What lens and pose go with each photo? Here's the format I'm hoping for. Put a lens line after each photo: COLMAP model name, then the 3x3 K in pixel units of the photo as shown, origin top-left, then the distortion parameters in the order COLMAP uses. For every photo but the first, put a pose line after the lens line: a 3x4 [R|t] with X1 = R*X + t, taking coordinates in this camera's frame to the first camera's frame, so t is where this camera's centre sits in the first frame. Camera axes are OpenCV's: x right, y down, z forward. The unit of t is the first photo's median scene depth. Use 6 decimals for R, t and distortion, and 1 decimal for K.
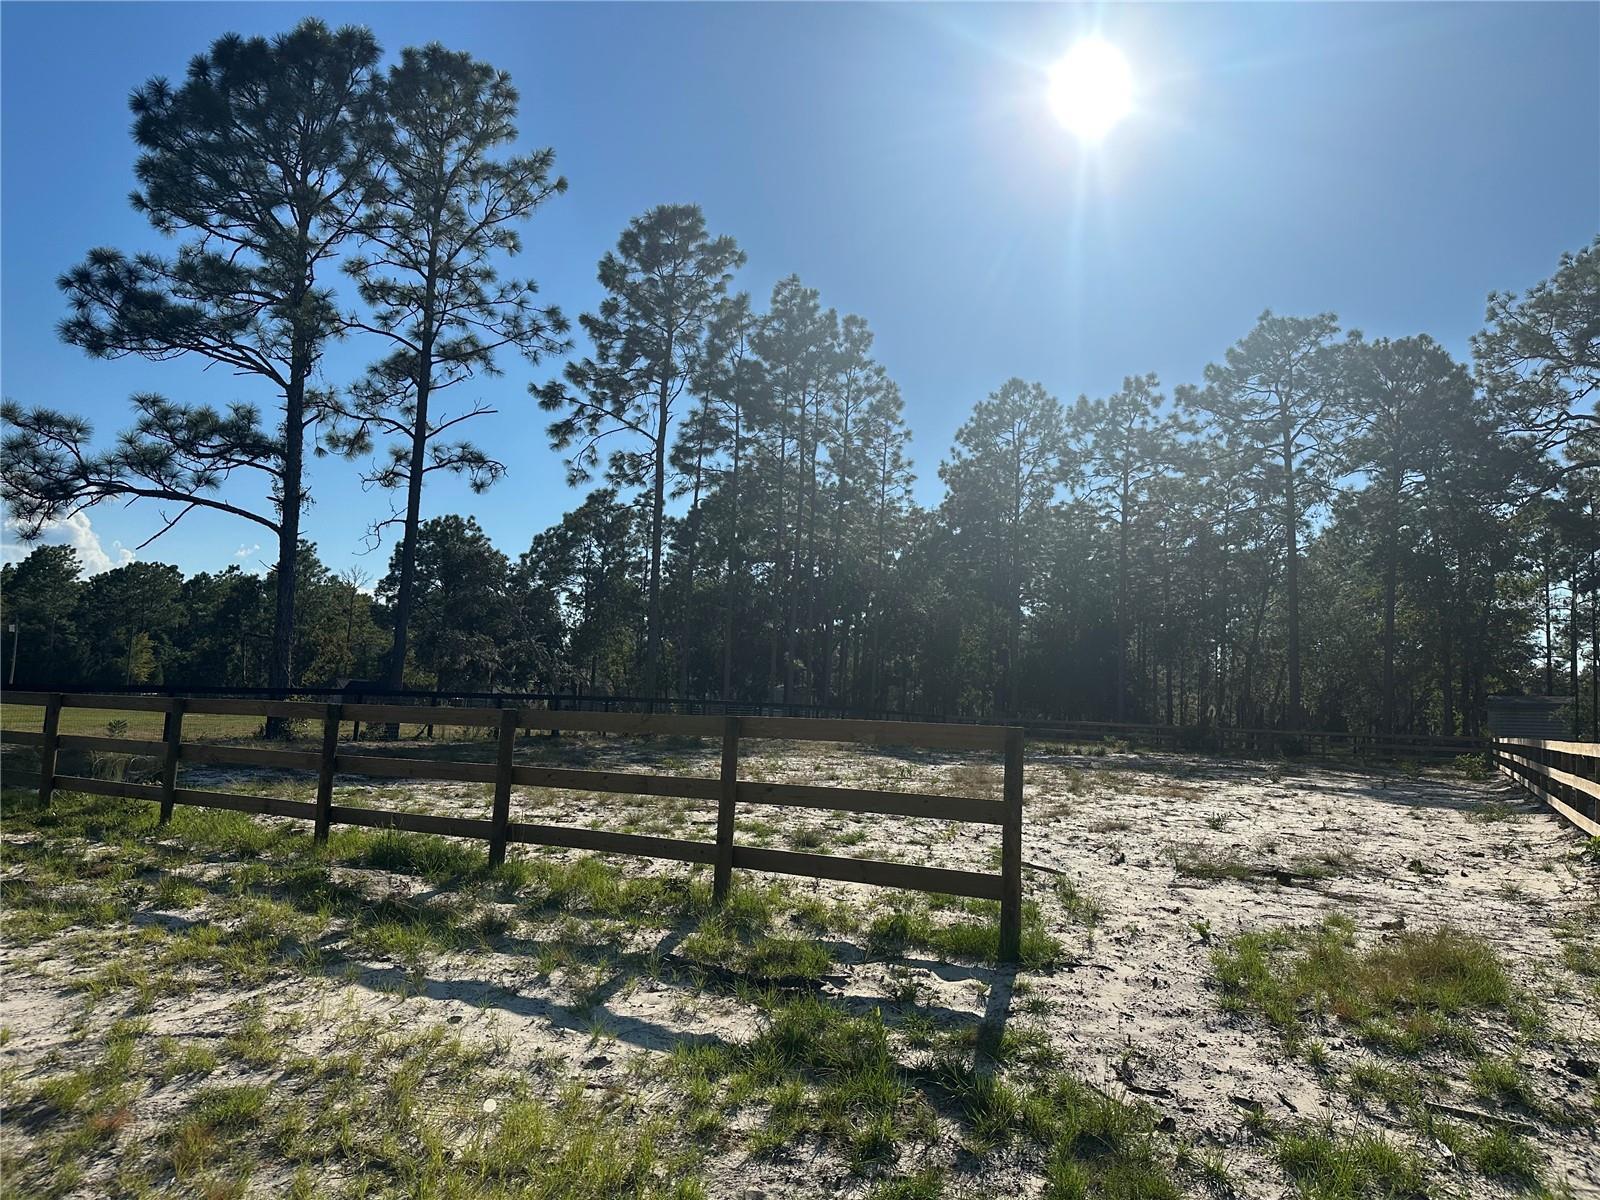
lens RADIAL K [[1123.4, 0, 800.0], [0, 1123.4, 600.0], [0, 0, 1]] dist [0.122269, -0.190595]
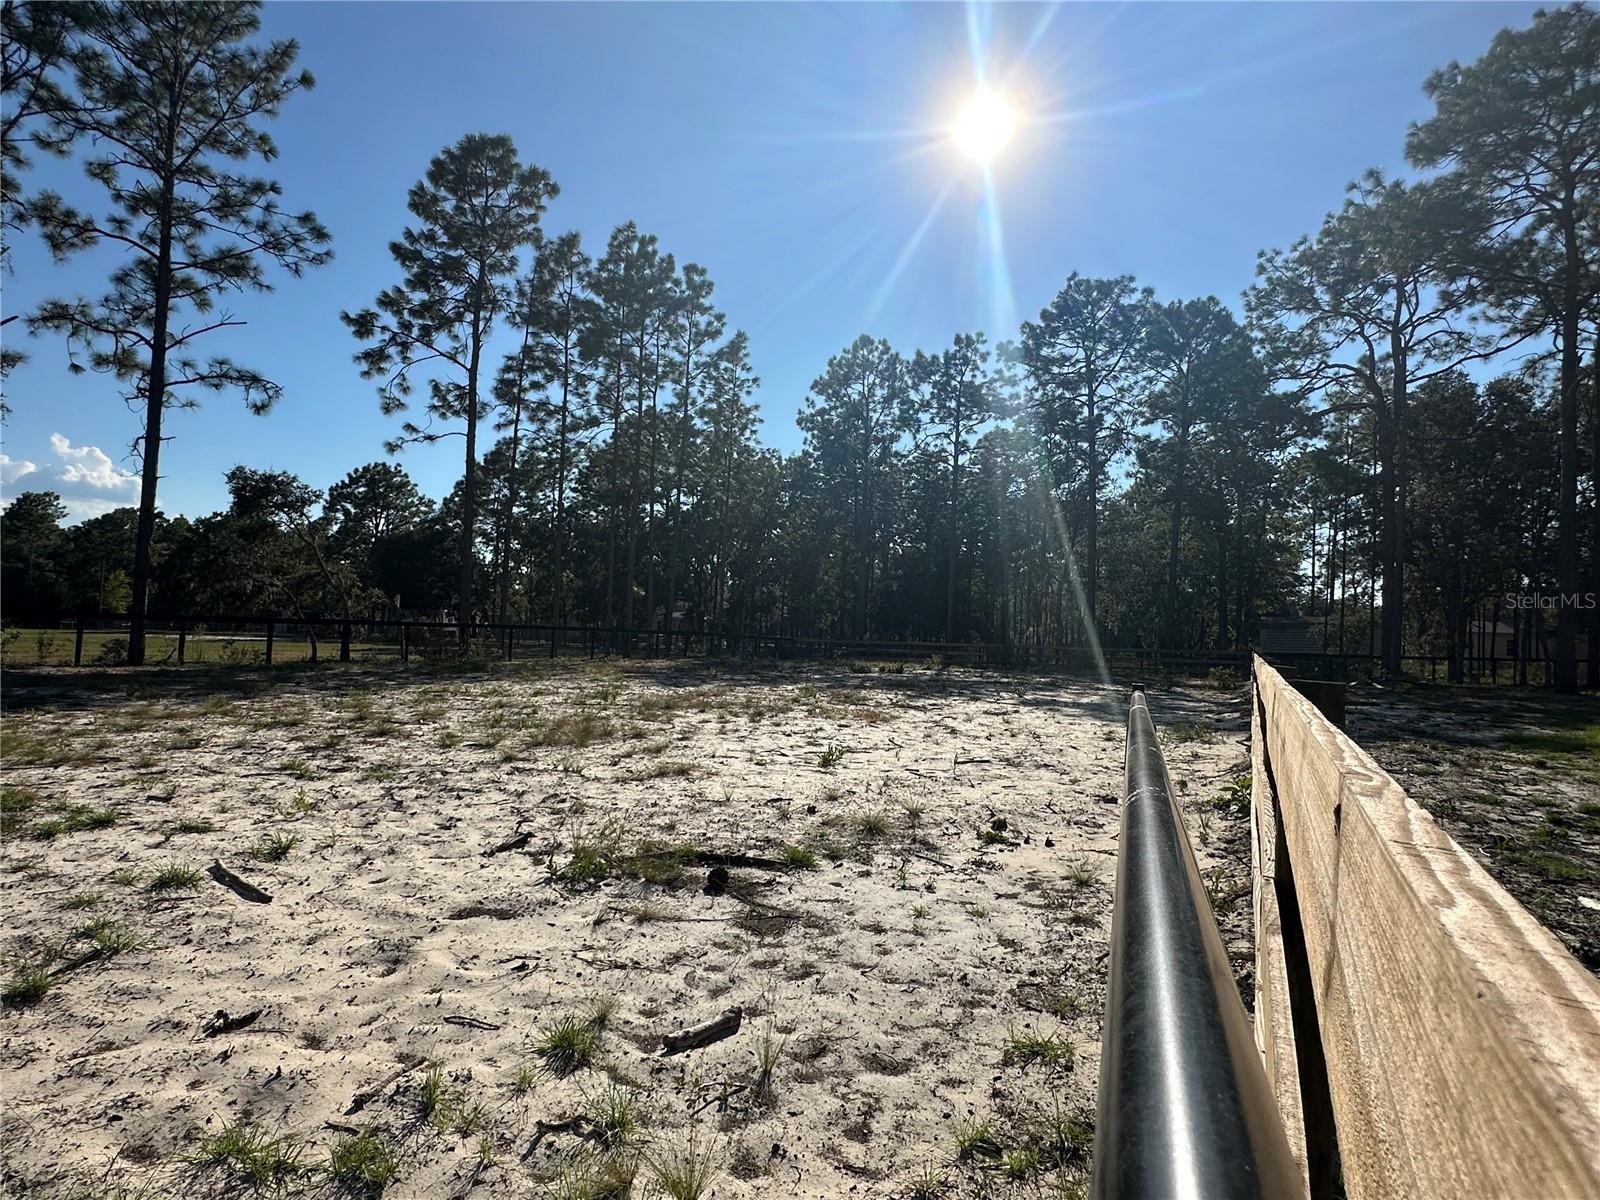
lens RADIAL K [[946.2, 0, 800.0], [0, 946.2, 600.0], [0, 0, 1]] dist [-0.001123, 0.000233]
pose [[0.997069, -0.005839, 0.076288, 0.076491], [0.001248, 0.998192, 0.060095, 0.010941], [-0.076501, -0.059823, 0.995273, 0.090048]]
